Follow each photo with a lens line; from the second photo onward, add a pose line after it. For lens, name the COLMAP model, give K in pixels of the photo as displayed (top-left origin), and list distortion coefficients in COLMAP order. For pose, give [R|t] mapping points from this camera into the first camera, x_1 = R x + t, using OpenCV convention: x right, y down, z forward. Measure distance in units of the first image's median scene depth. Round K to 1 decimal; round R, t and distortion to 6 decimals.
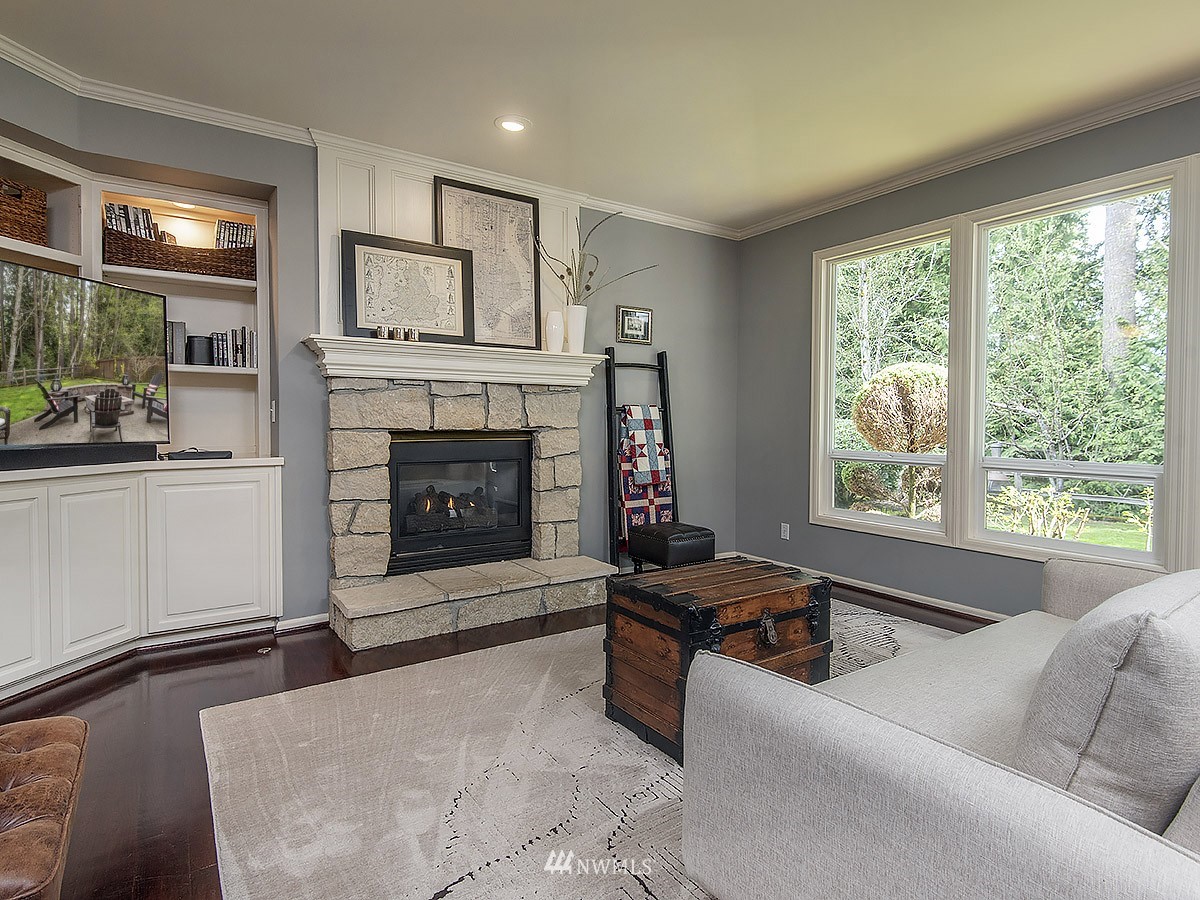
lens RADIAL K [[647.8, 0, 601.9], [0, 647.8, 444.0], [0, 0, 1]] dist [0.001319, 0.000231]
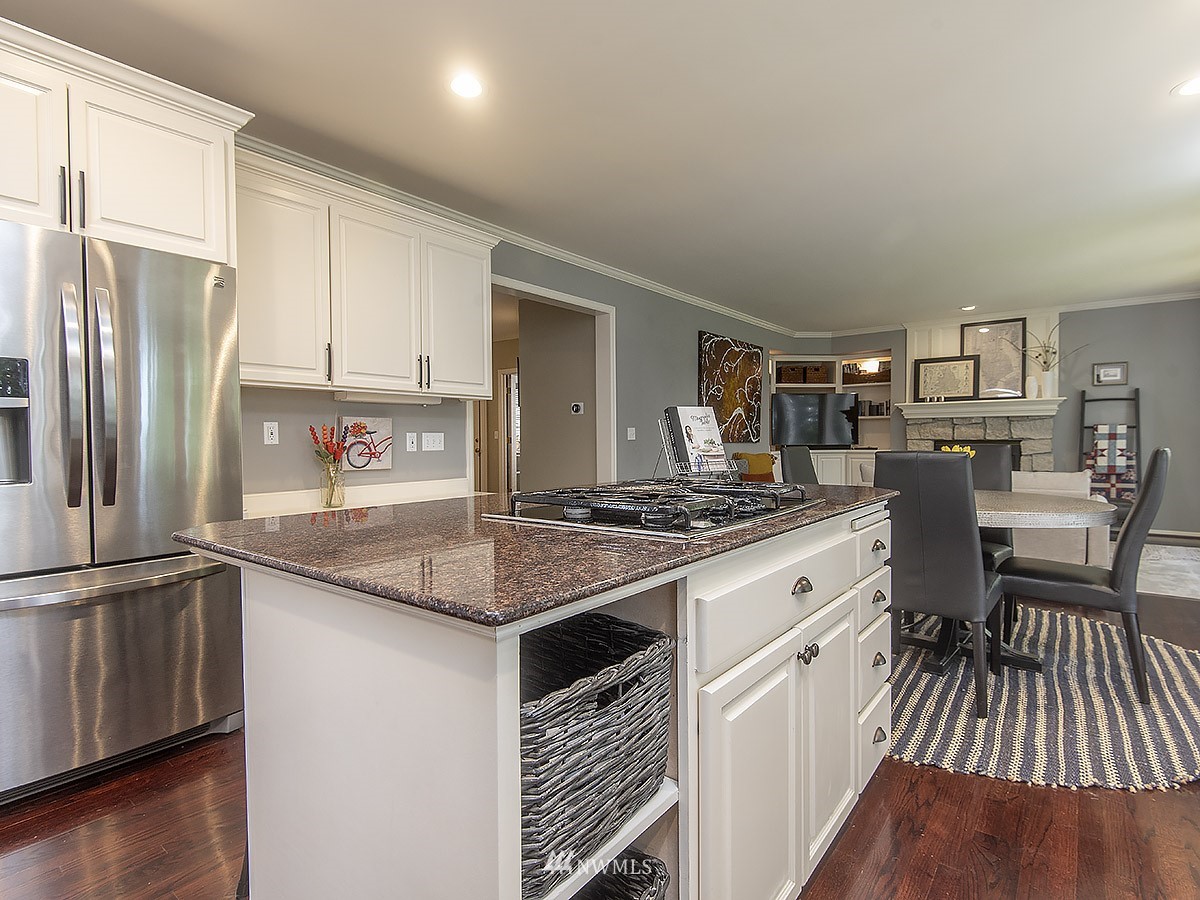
lens RADIAL K [[609.4, 0, 600.8], [0, 609.4, 449.2], [0, 0, 1]] dist [0.011847, -0.005570]
pose [[0.297507, 0.014453, -0.954610, 1.303569], [-0.023224, 0.999699, 0.007898, 0.020752], [0.954437, 0.019820, 0.297753, -0.741720]]
